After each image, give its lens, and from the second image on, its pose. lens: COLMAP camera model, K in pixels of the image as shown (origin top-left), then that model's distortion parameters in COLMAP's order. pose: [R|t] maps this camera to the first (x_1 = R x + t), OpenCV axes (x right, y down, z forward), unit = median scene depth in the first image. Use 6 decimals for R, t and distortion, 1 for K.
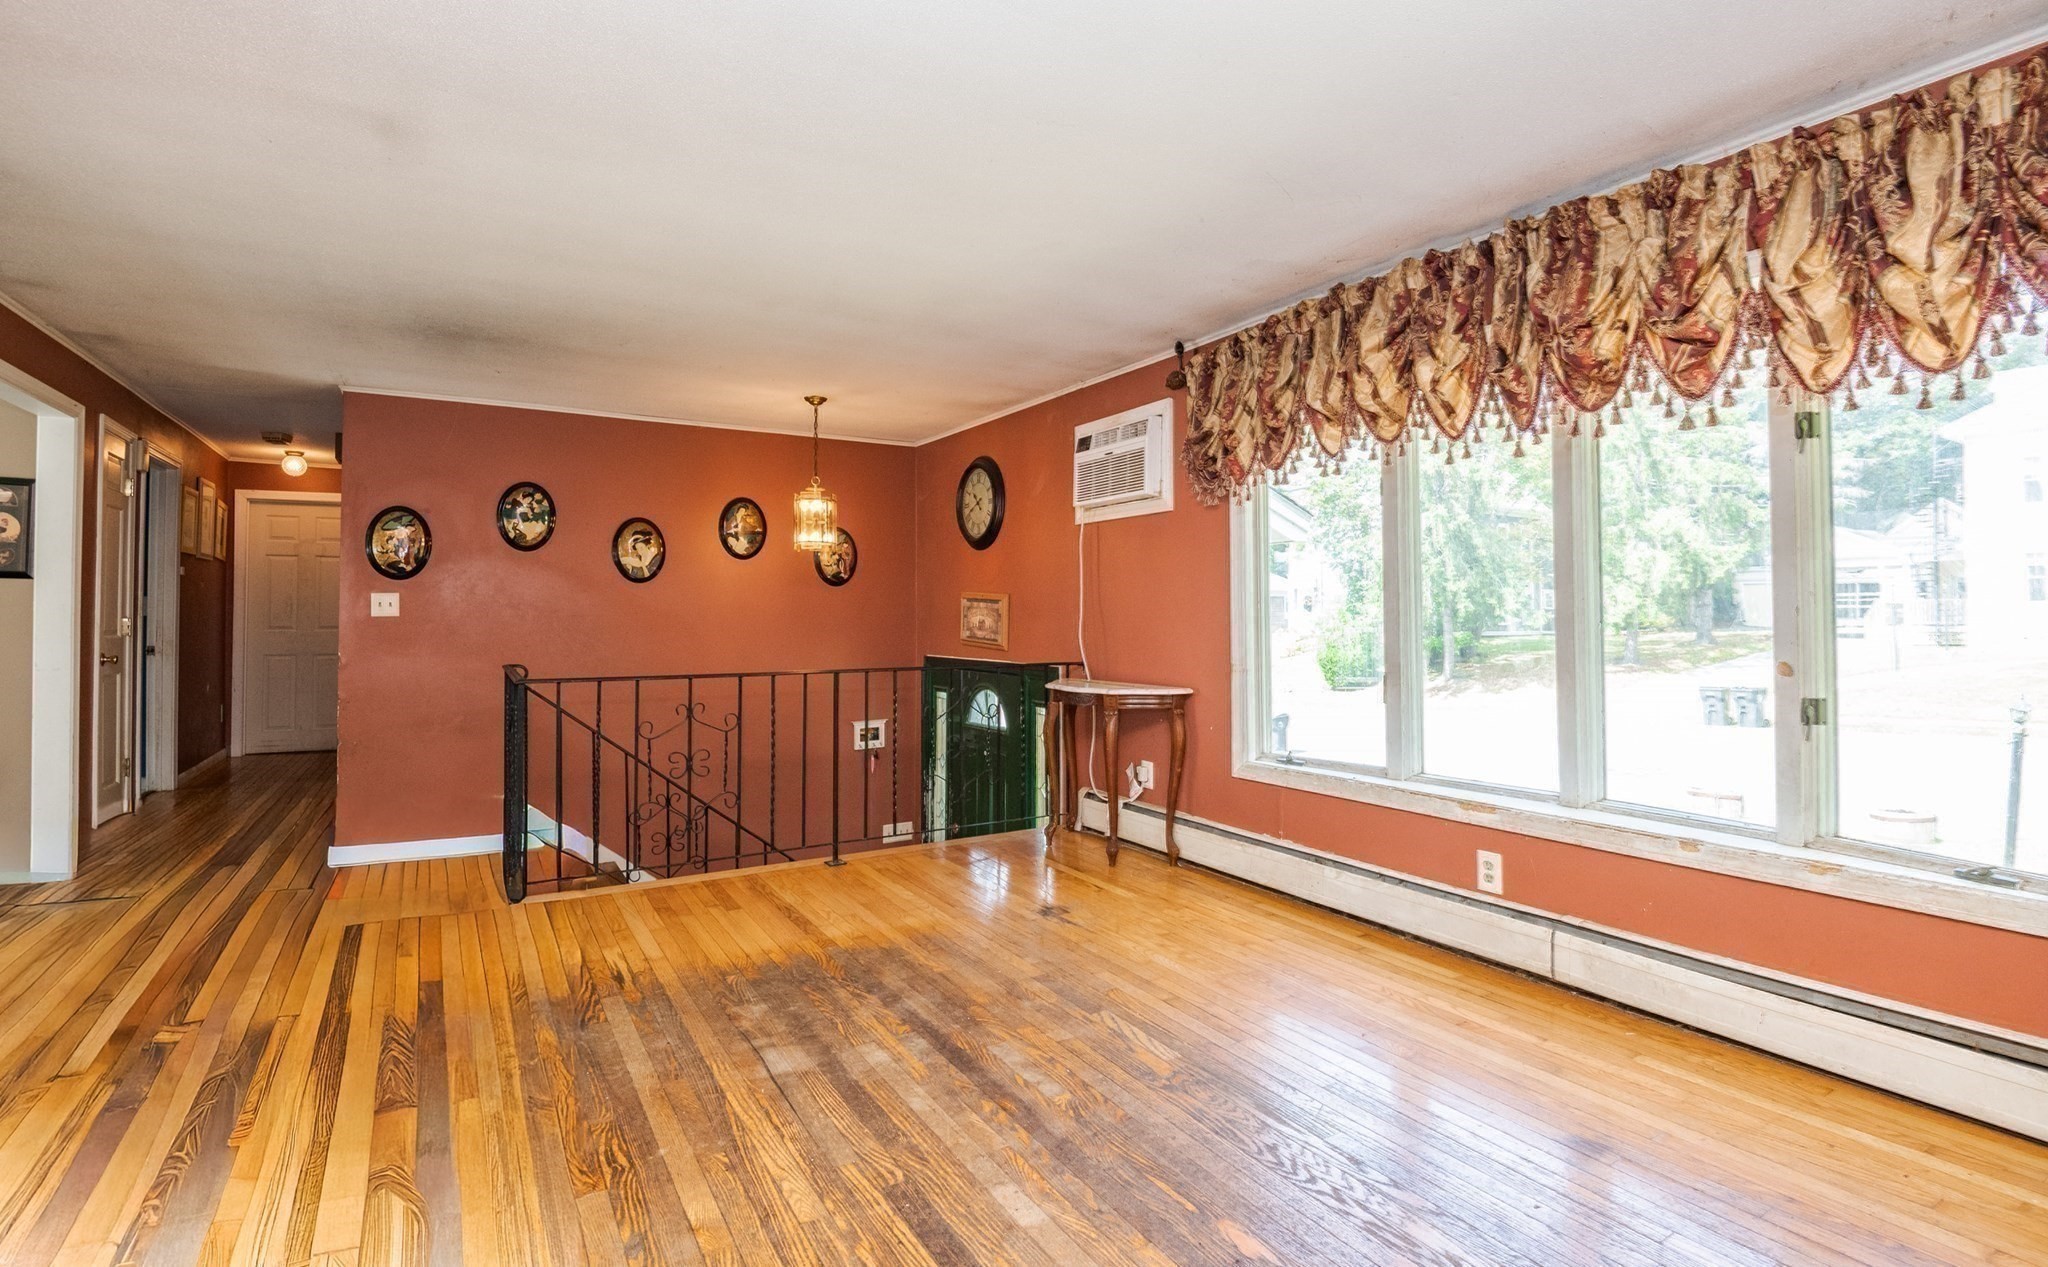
lens RADIAL K [[964.6, 0, 1025.6], [0, 964.6, 593.7], [0, 0, 1]] dist [0.001794, 0.000127]
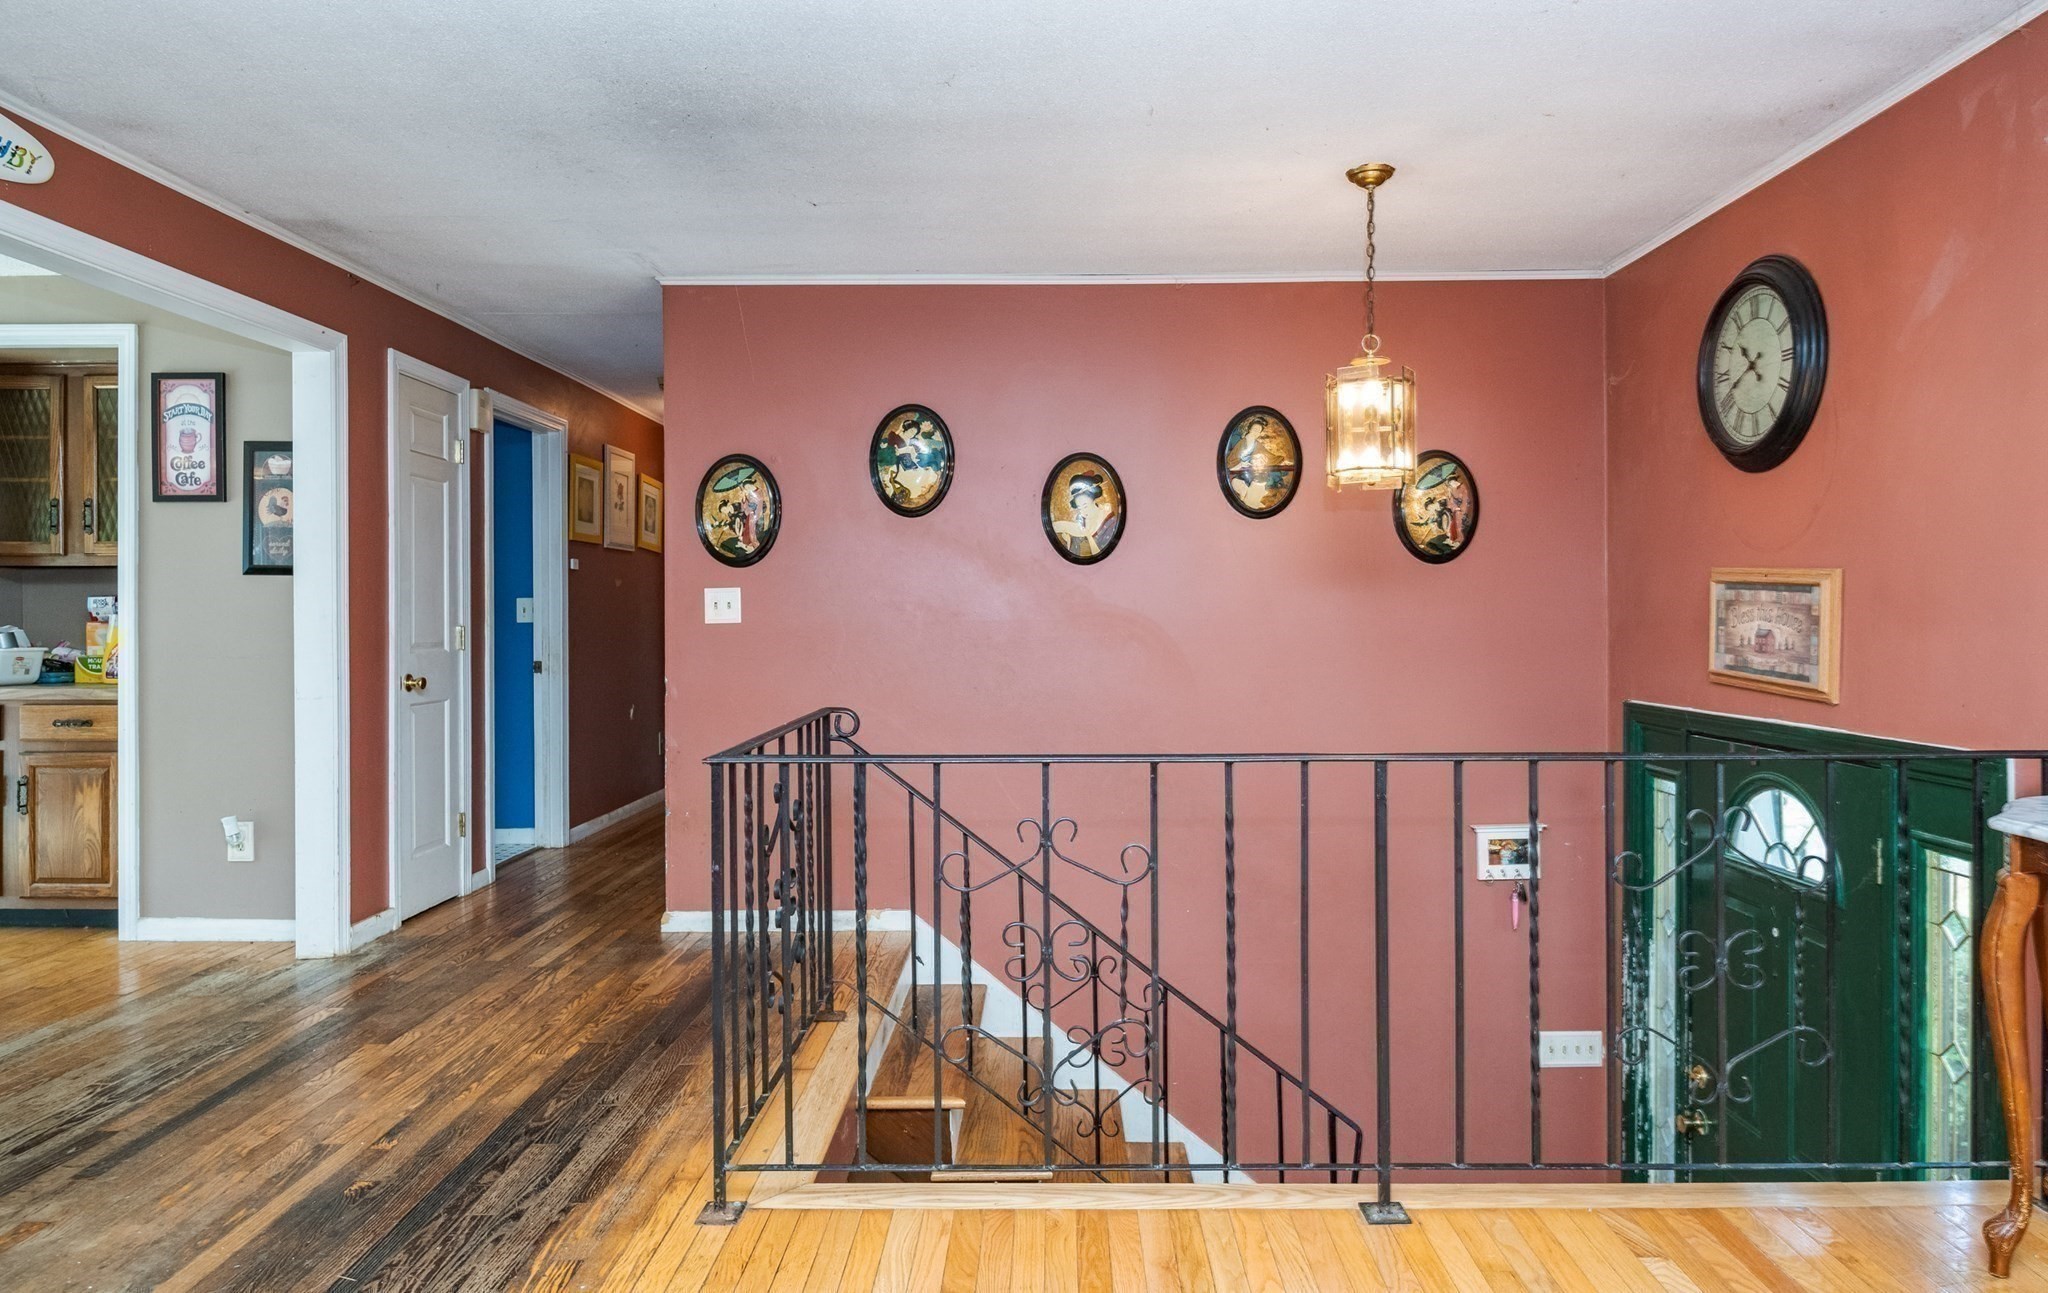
lens RADIAL K [[1286.2, 0, 1027.7], [0, 1286.2, 615.4], [0, 0, 1]] dist [0.004730, 0.000105]
pose [[0.853751, -0.003772, -0.520668, -0.028713], [0.015592, 0.999711, 0.018323, 0.005010], [0.520448, -0.023761, 0.853563, 0.354773]]
